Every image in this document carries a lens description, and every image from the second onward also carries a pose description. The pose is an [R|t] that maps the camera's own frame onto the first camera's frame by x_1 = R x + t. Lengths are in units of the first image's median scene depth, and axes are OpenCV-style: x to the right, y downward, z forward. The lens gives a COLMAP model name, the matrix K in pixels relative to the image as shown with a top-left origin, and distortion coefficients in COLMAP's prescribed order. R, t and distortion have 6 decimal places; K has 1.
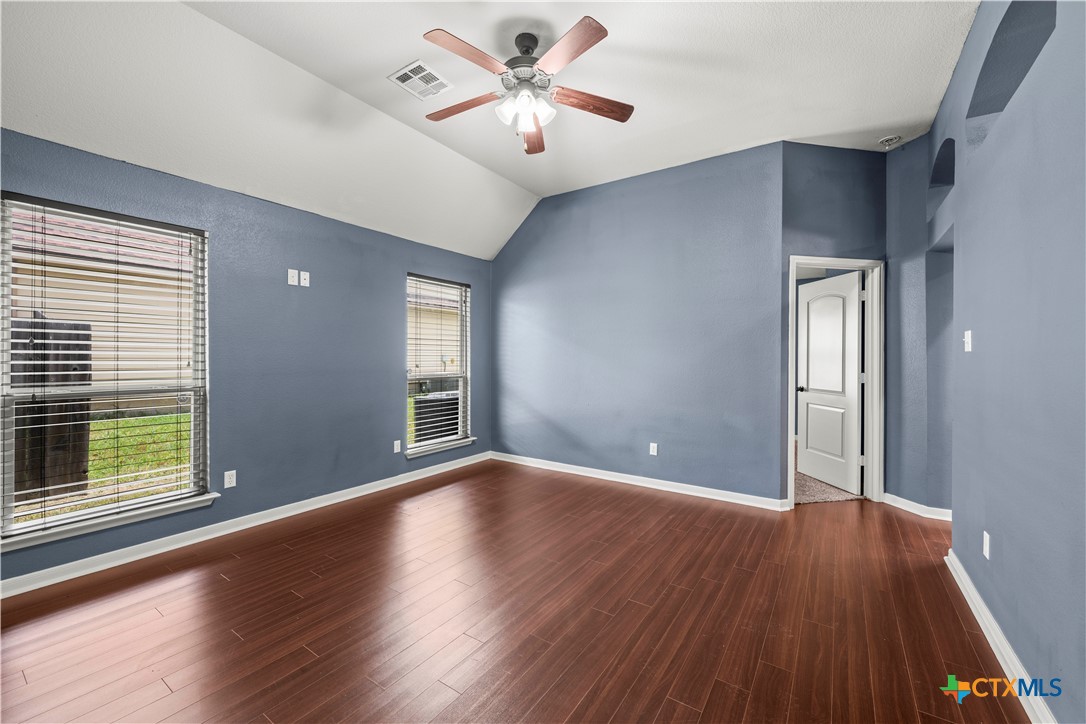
lens RADIAL K [[429.5, 0, 563.0], [0, 429.5, 355.5], [0, 0, 1]] dist [0.000279, -0.000740]
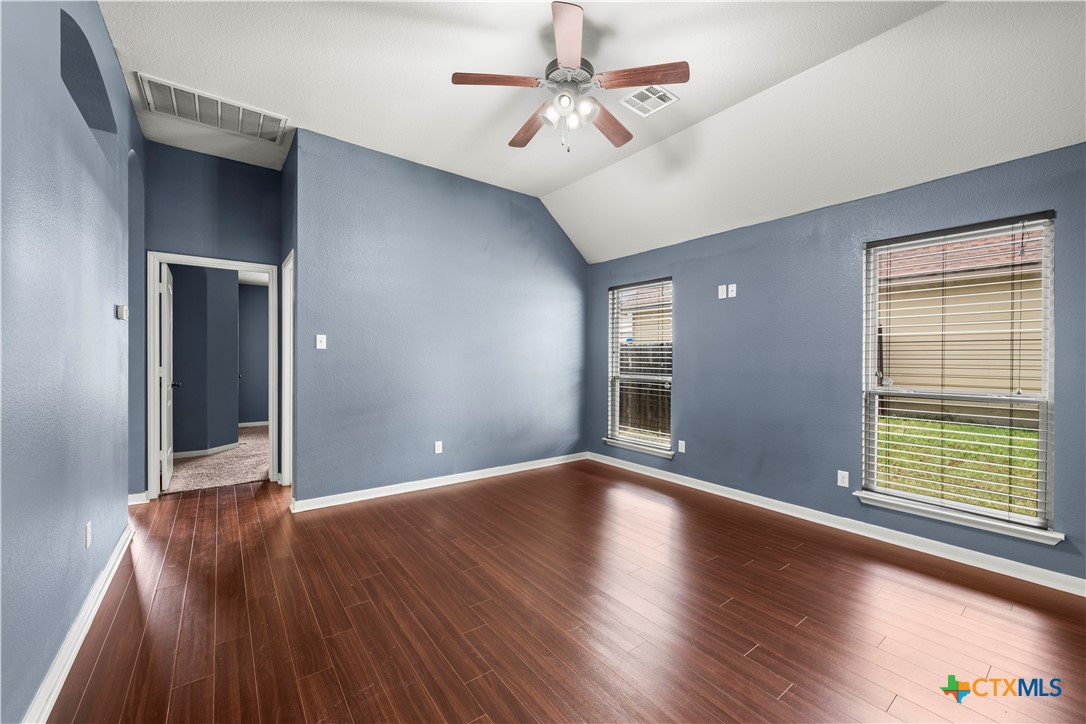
lens RADIAL K [[429.5, 0, 536.2], [0, 429.5, 362.4], [0, 0, 1]] dist [0.000279, -0.000740]
pose [[-0.354600, -0.000155, -0.935018, 1.012194], [-0.009282, 0.999951, 0.003354, 0.015373], [0.934972, 0.009868, -0.354584, 1.488884]]
